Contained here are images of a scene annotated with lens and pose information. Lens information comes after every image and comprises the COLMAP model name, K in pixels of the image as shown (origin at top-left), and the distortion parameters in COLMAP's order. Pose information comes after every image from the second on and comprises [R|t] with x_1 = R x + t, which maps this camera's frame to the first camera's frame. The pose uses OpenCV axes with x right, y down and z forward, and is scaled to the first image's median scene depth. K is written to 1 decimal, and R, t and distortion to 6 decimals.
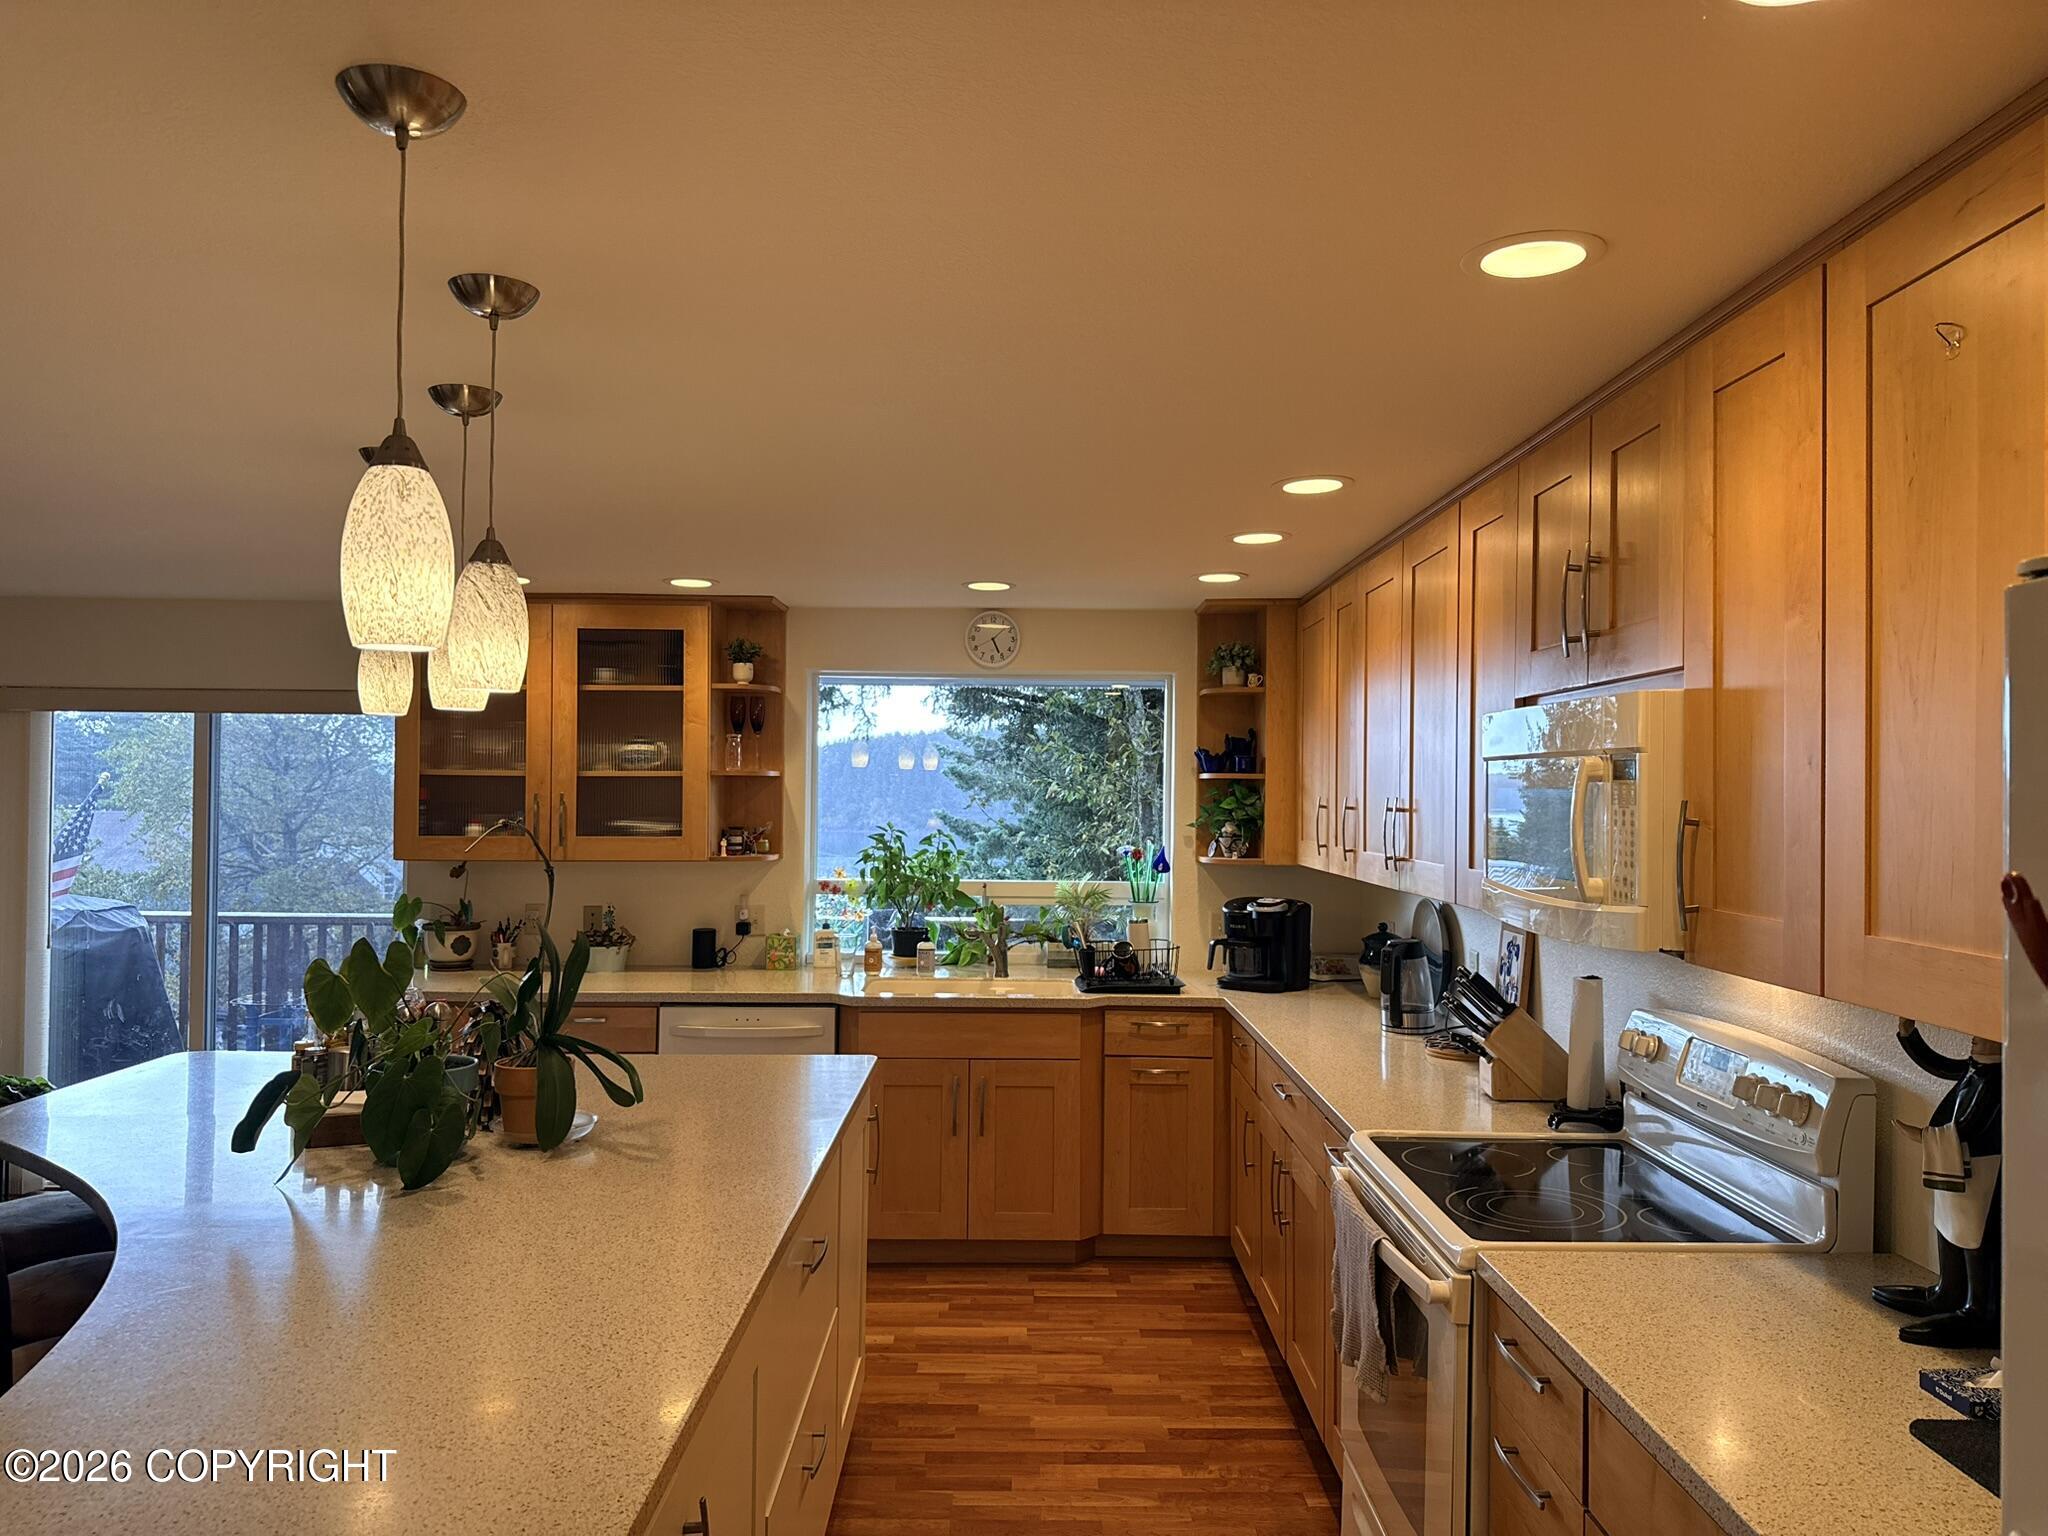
lens RADIAL K [[1419.2, 0, 1026.2], [0, 1419.2, 764.0], [0, 0, 1]] dist [0.166975, -0.338606]
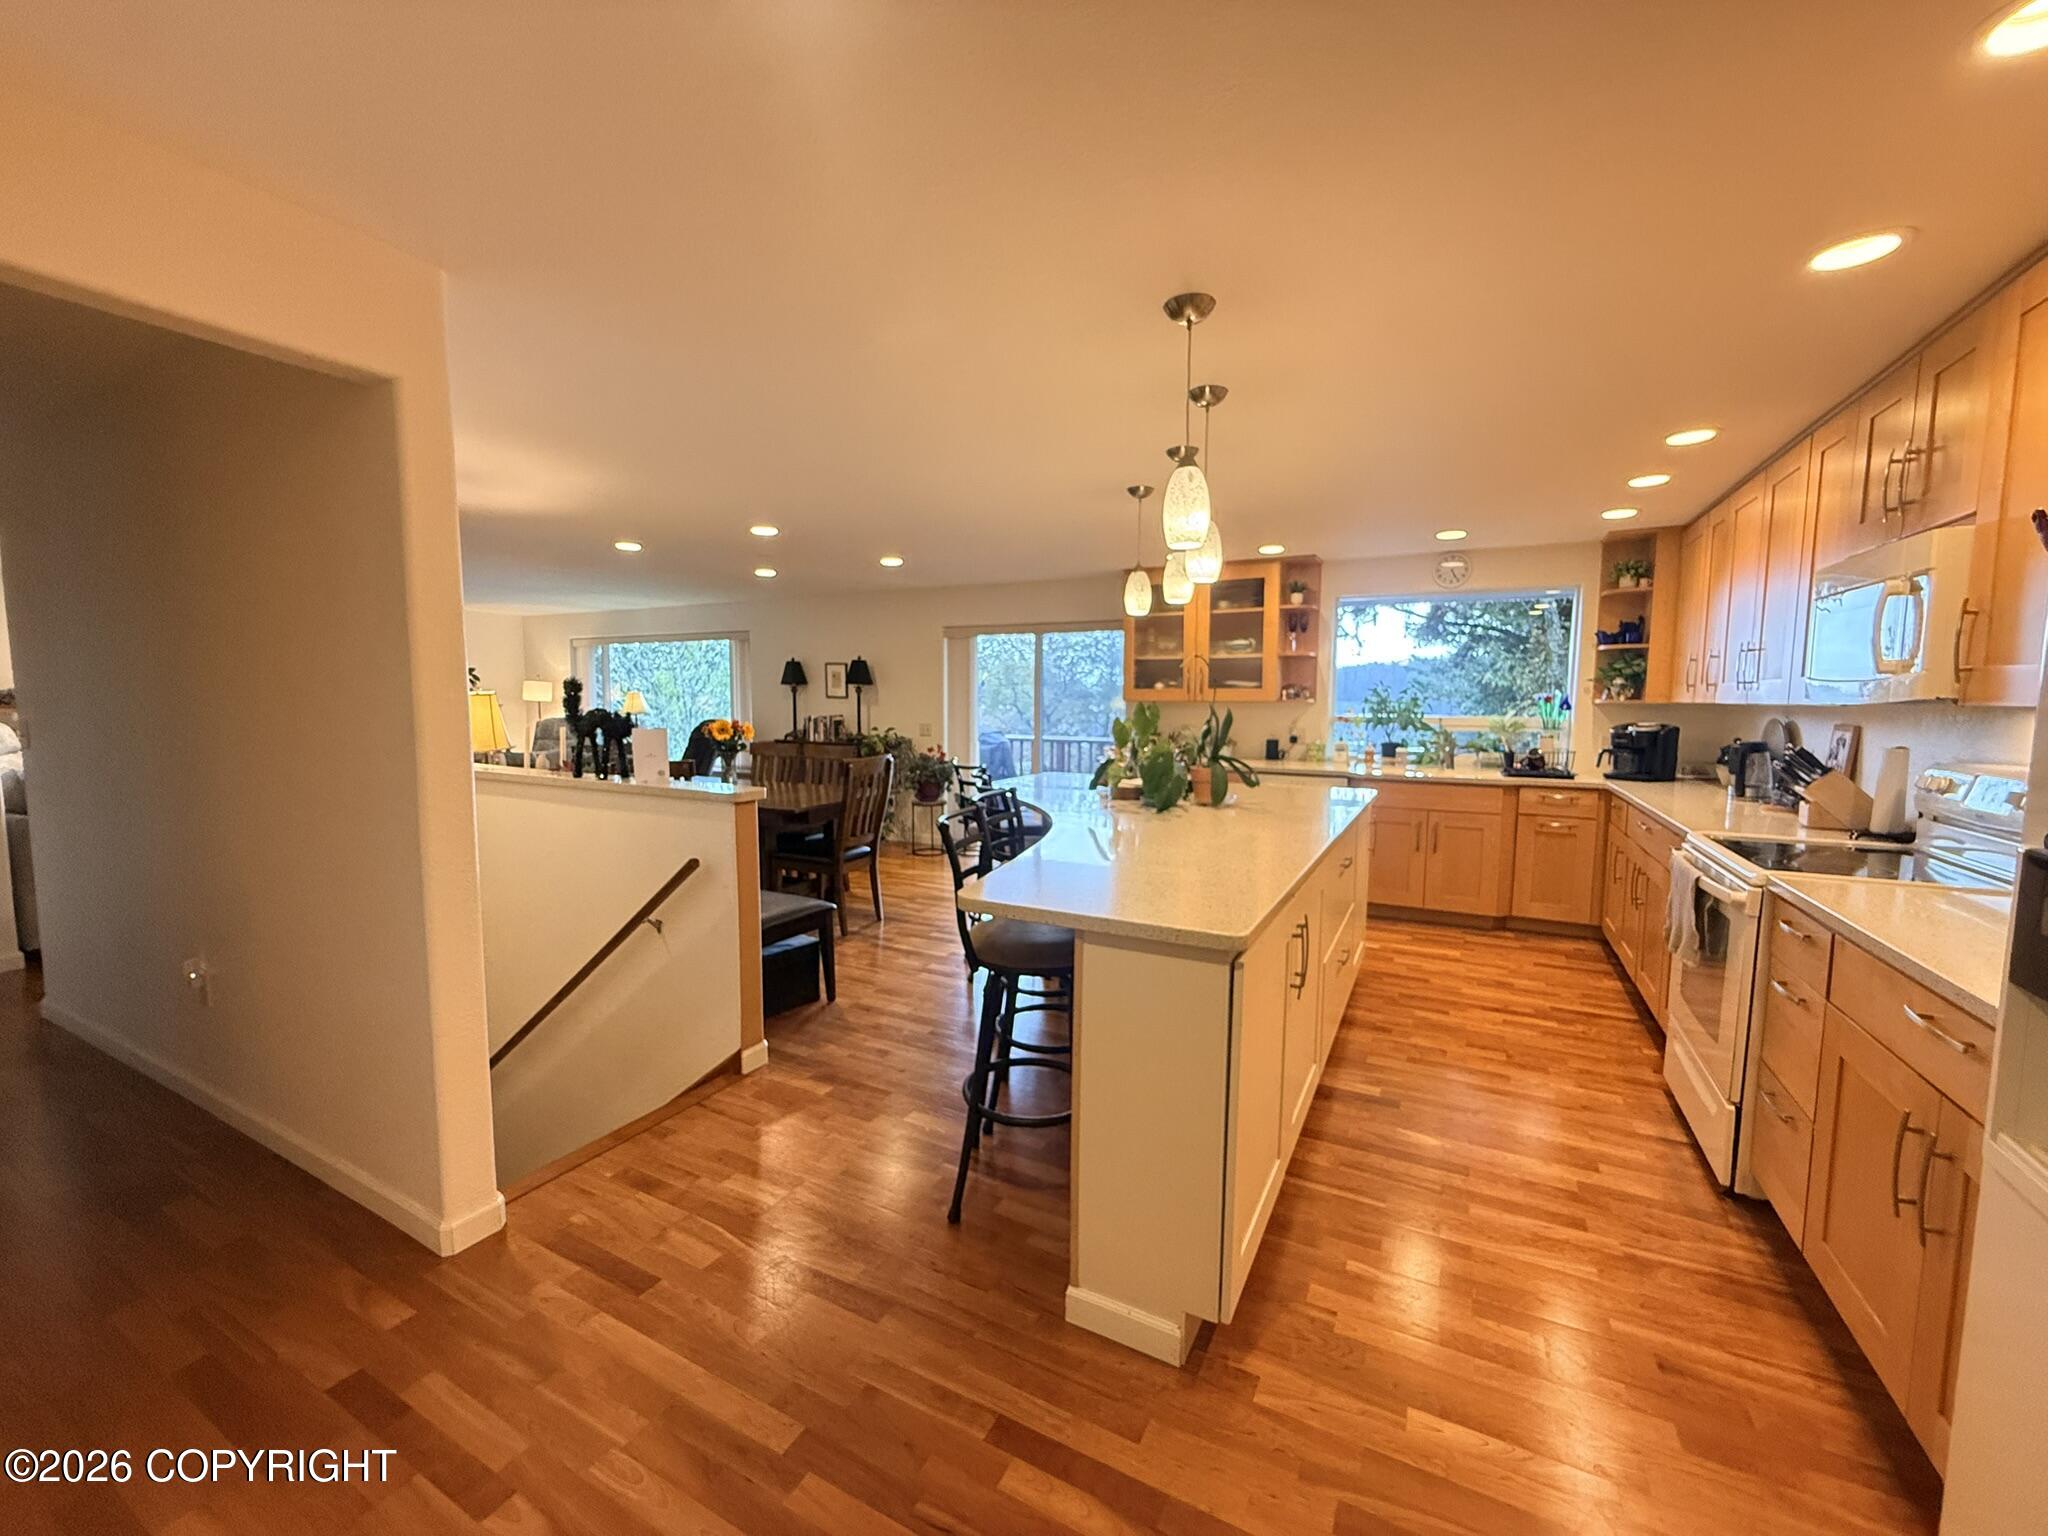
lens RADIAL K [[818.9, 0, 1018.1], [0, 818.9, 768.8], [0, 0, 1]] dist [-0.001130, -0.000274]
pose [[0.877945, 0.036443, -0.477372, -0.004063], [0.012903, 0.994935, 0.099684, 0.047967], [0.478587, -0.093677, 0.873029, -0.116636]]
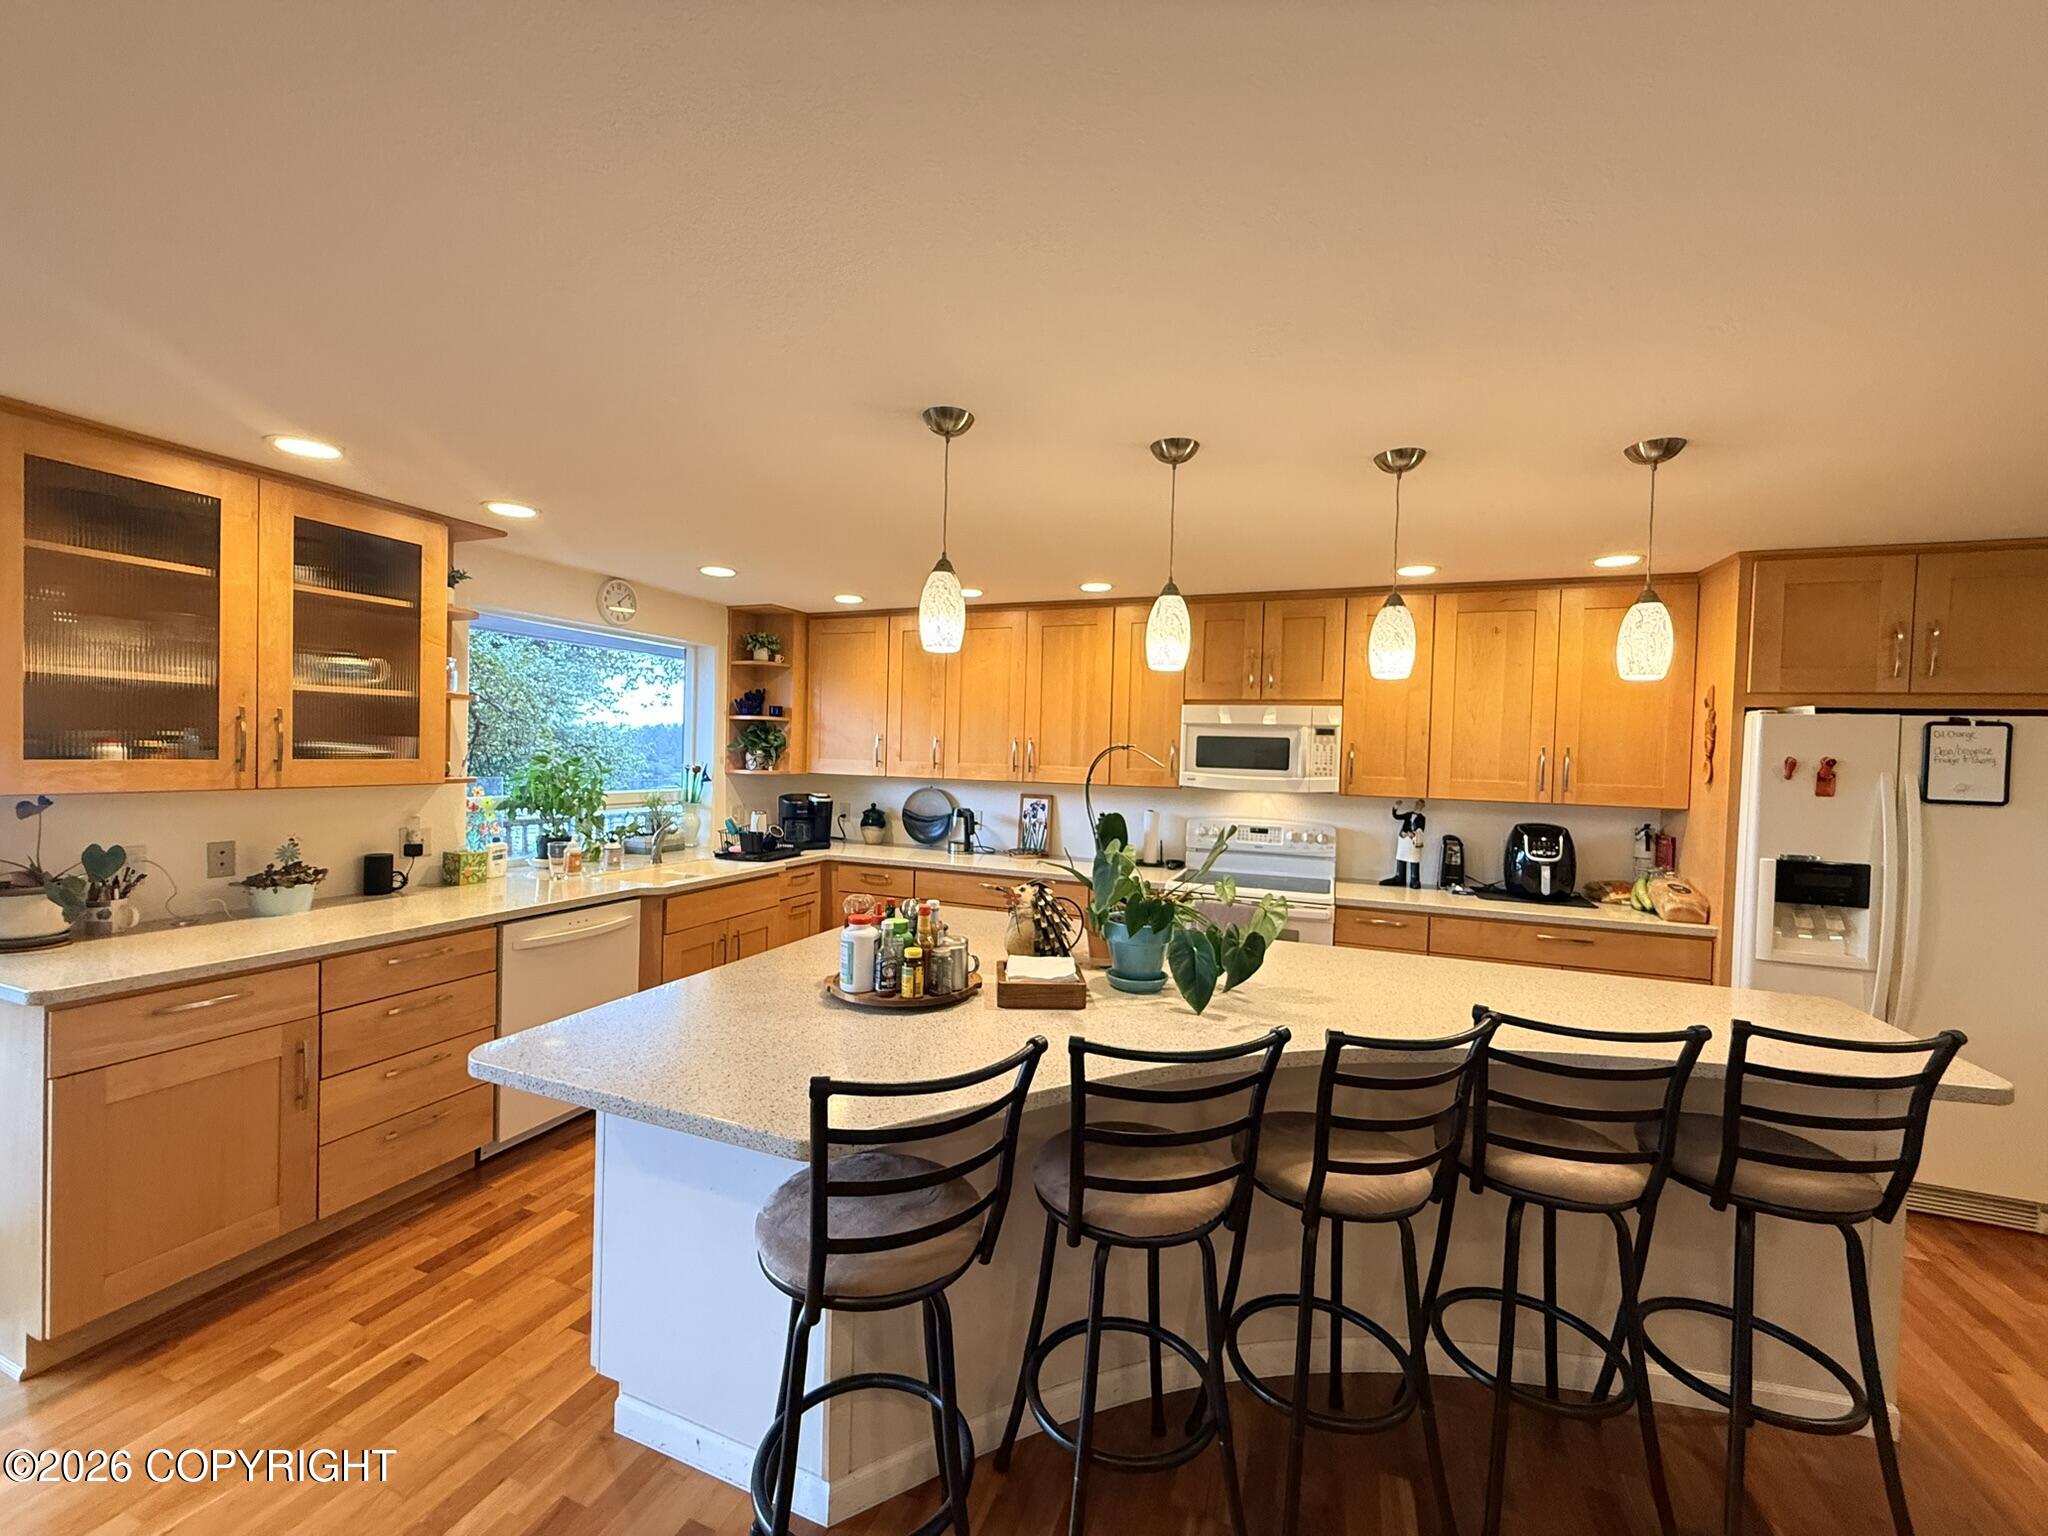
lens RADIAL K [[818.9, 0, 1018.1], [0, 818.9, 768.8], [0, 0, 1]] dist [-0.001130, -0.000274]
pose [[0.371412, -0.018697, 0.928280, -0.656584], [-0.041488, 0.998464, 0.036710, 0.021552], [-0.927541, -0.052147, 0.370066, 0.451413]]
